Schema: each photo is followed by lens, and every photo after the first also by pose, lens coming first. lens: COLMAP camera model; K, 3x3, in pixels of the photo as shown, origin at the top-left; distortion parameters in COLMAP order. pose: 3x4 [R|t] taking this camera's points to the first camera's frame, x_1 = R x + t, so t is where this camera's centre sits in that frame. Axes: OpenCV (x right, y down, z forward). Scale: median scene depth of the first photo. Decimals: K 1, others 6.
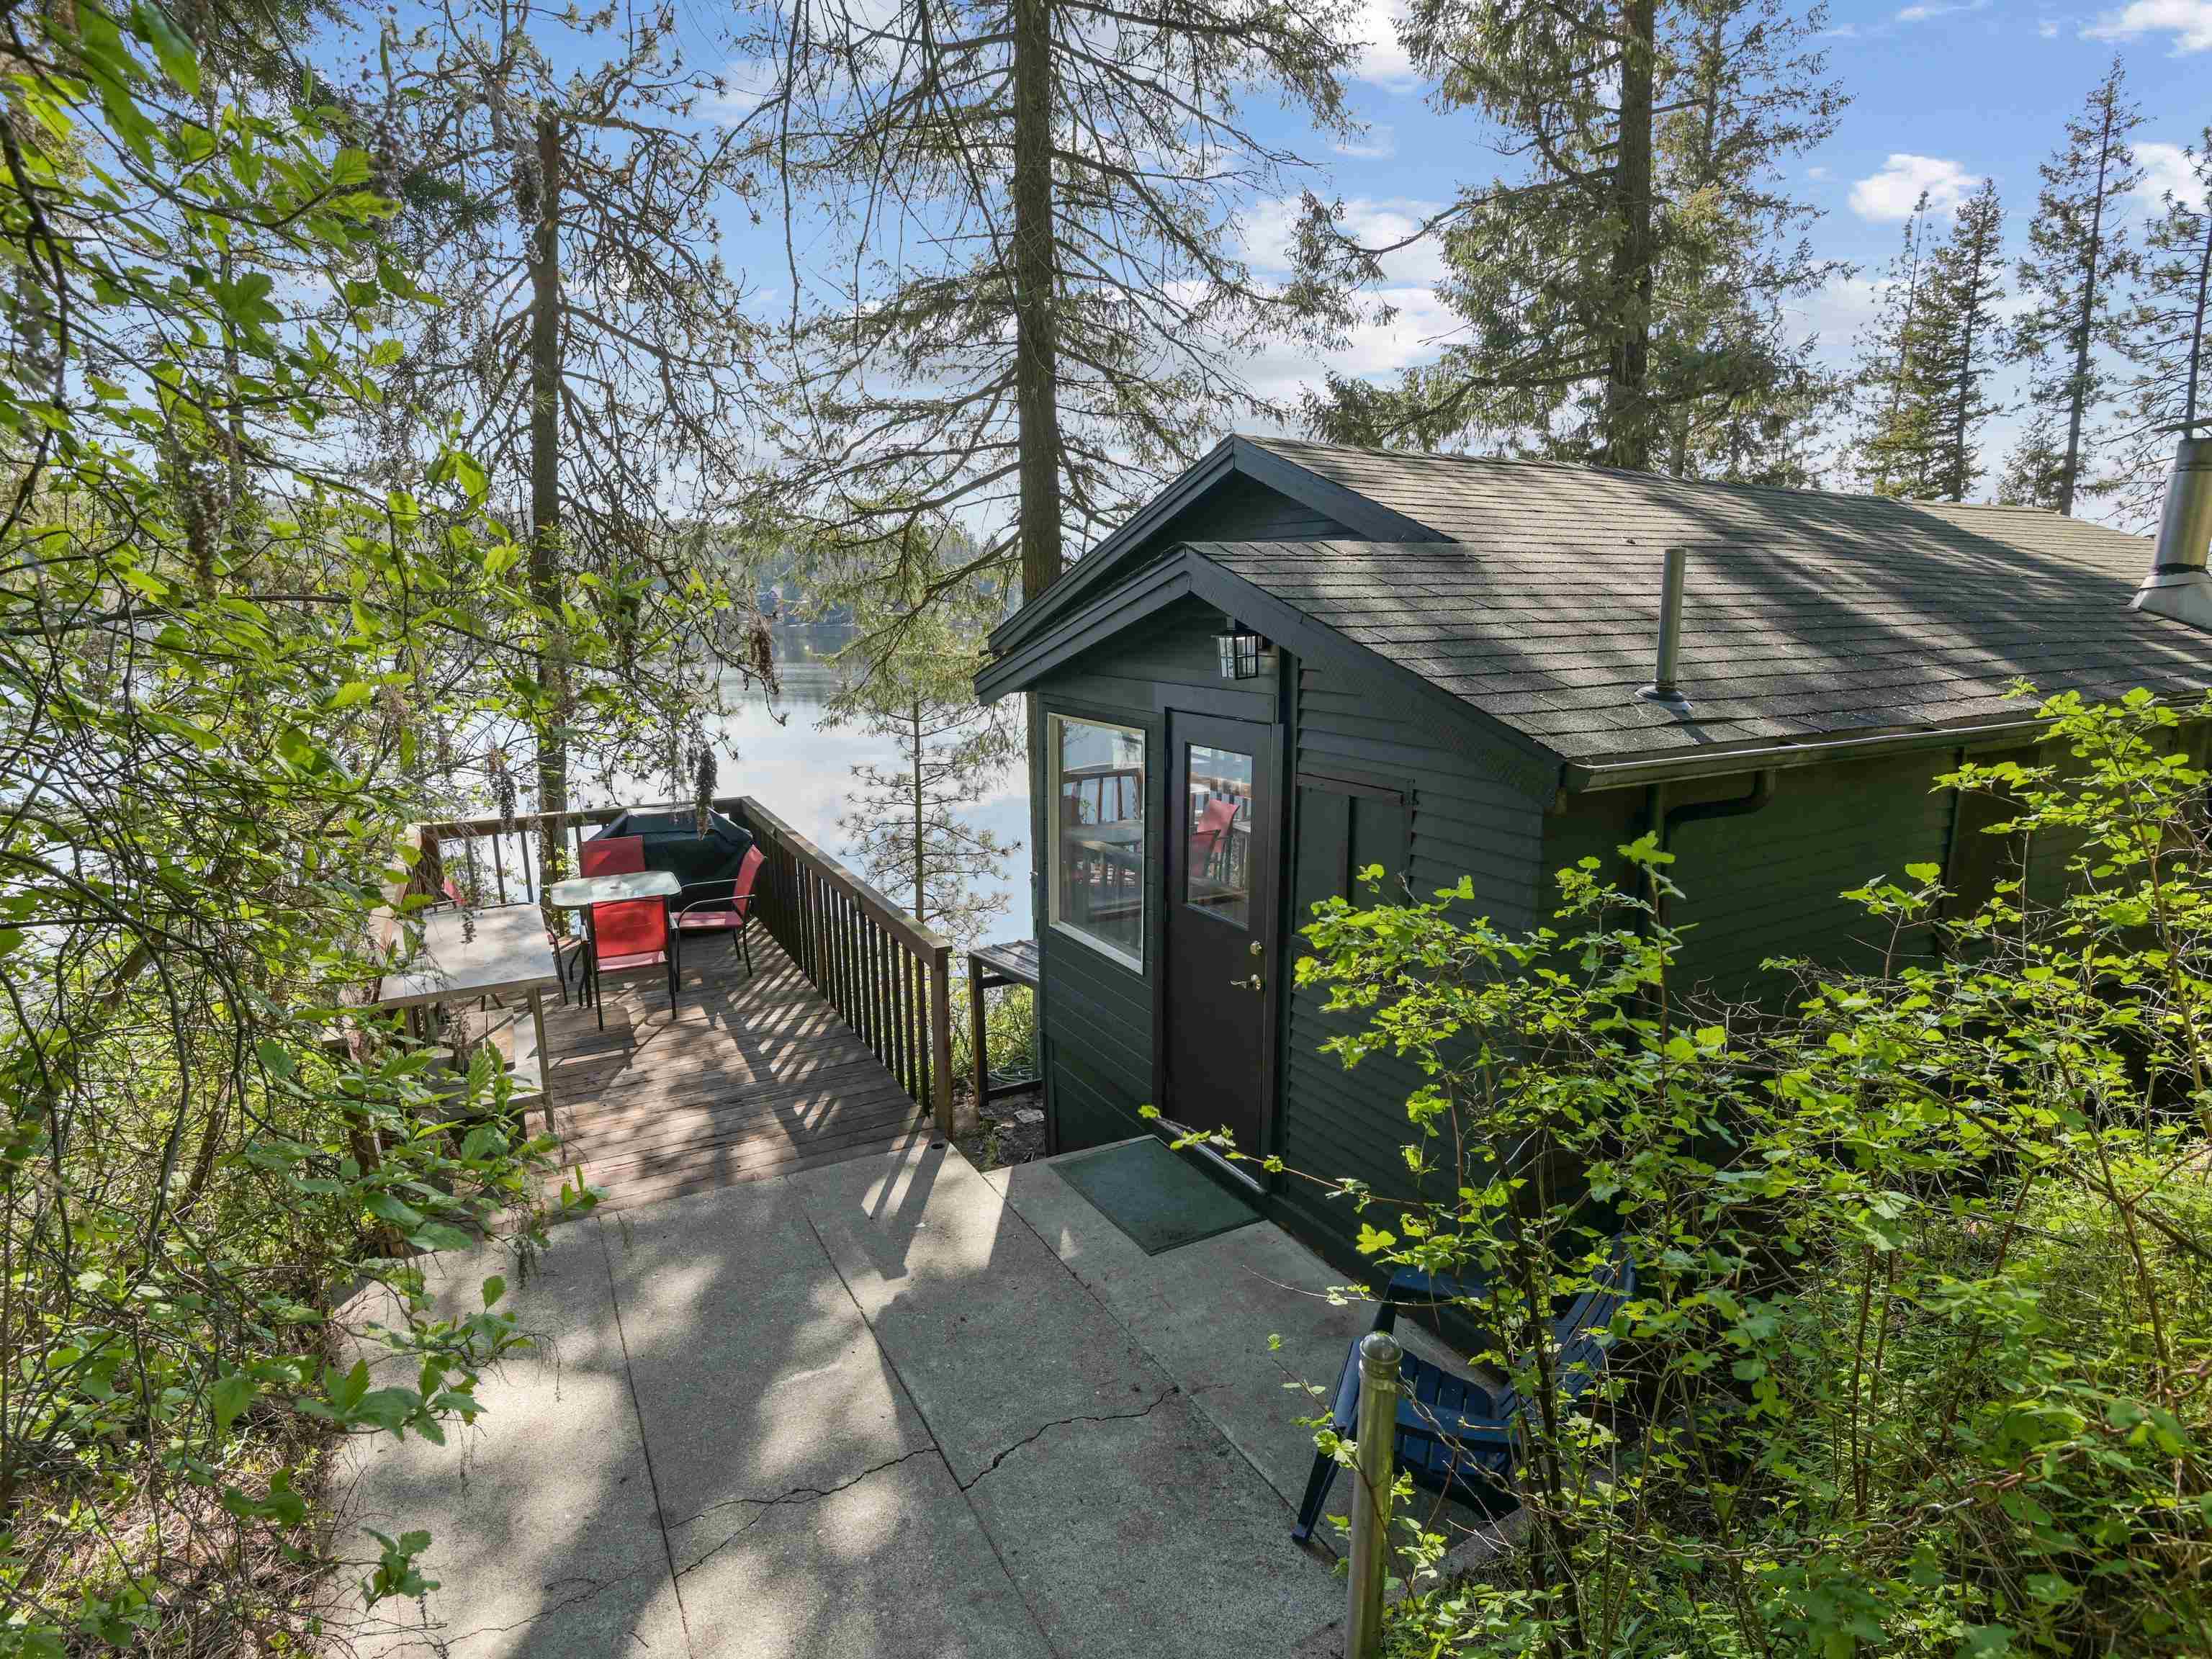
lens RADIAL K [[1171.1, 0, 1102.6], [0, 1171.1, 829.0], [0, 0, 1]] dist [-0.008791, -0.008543]
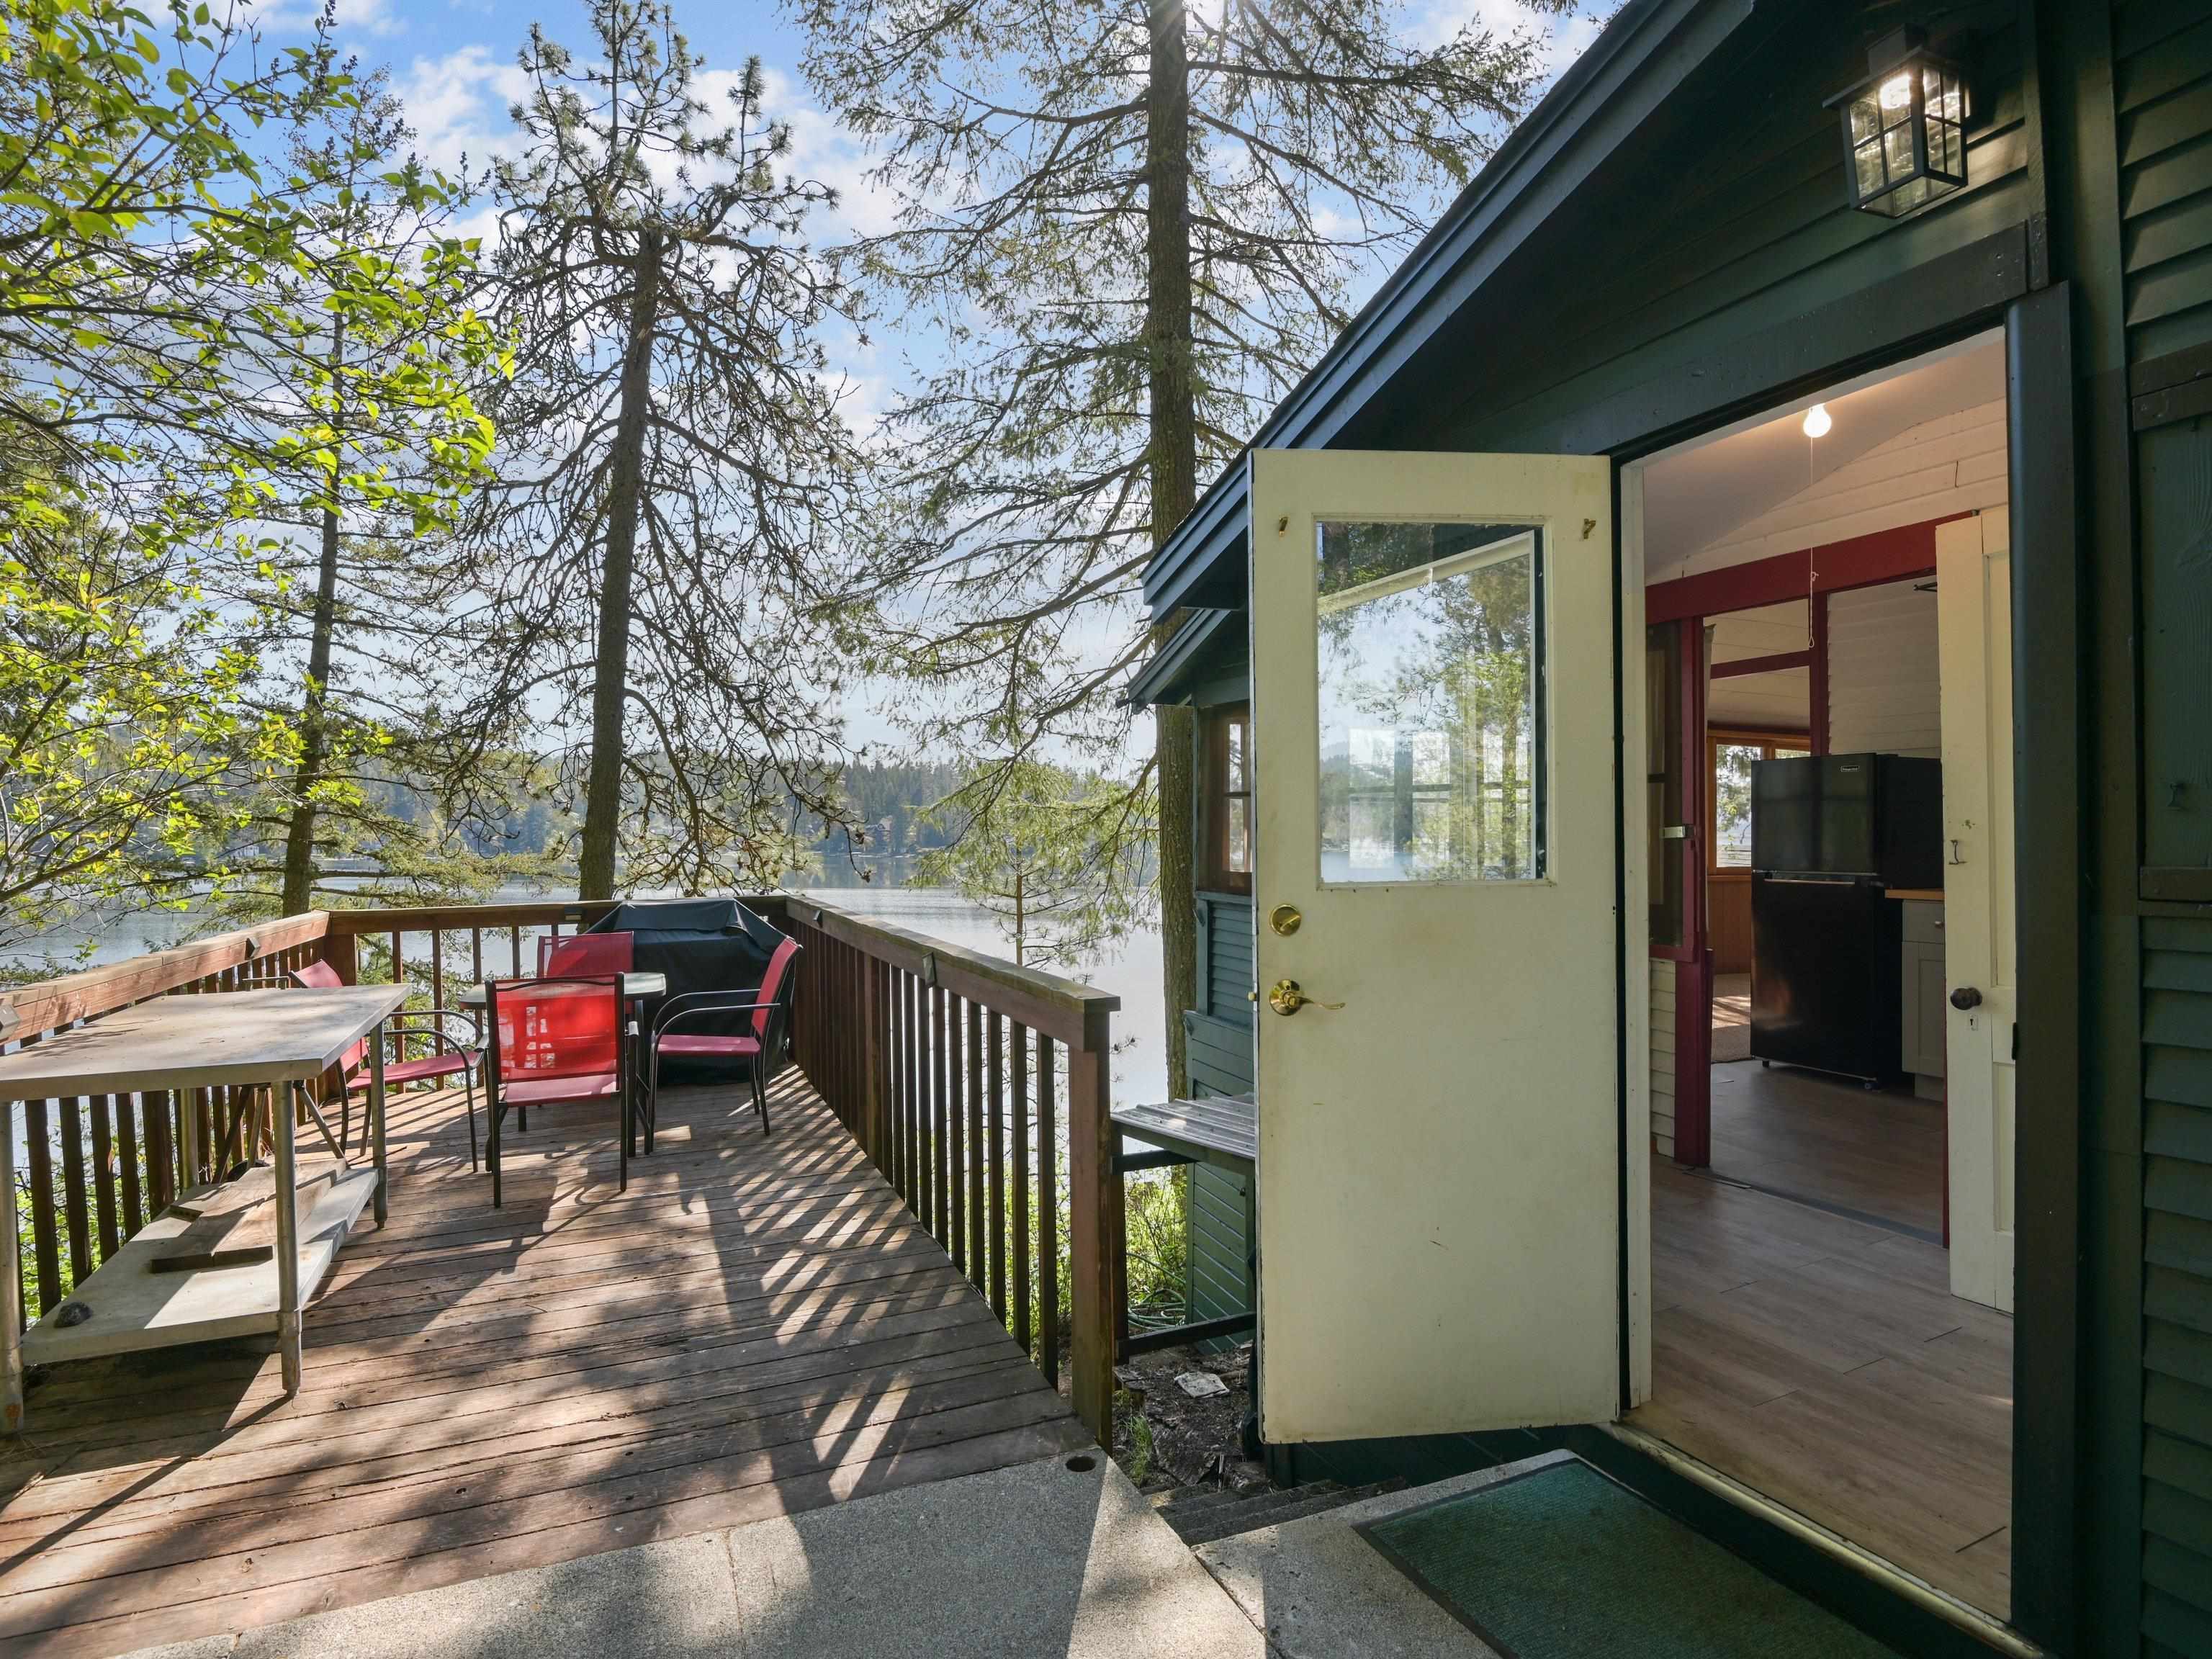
lens RADIAL K [[1171.1, 0, 1105.1], [0, 1171.1, 835.8], [0, 0, 1]] dist [-0.008791, -0.008543]
pose [[0.996755, -0.005083, -0.080335, -0.033609], [-0.010147, 0.982109, -0.188040, 0.043943], [0.079854, 0.188245, 0.978870, 0.185648]]
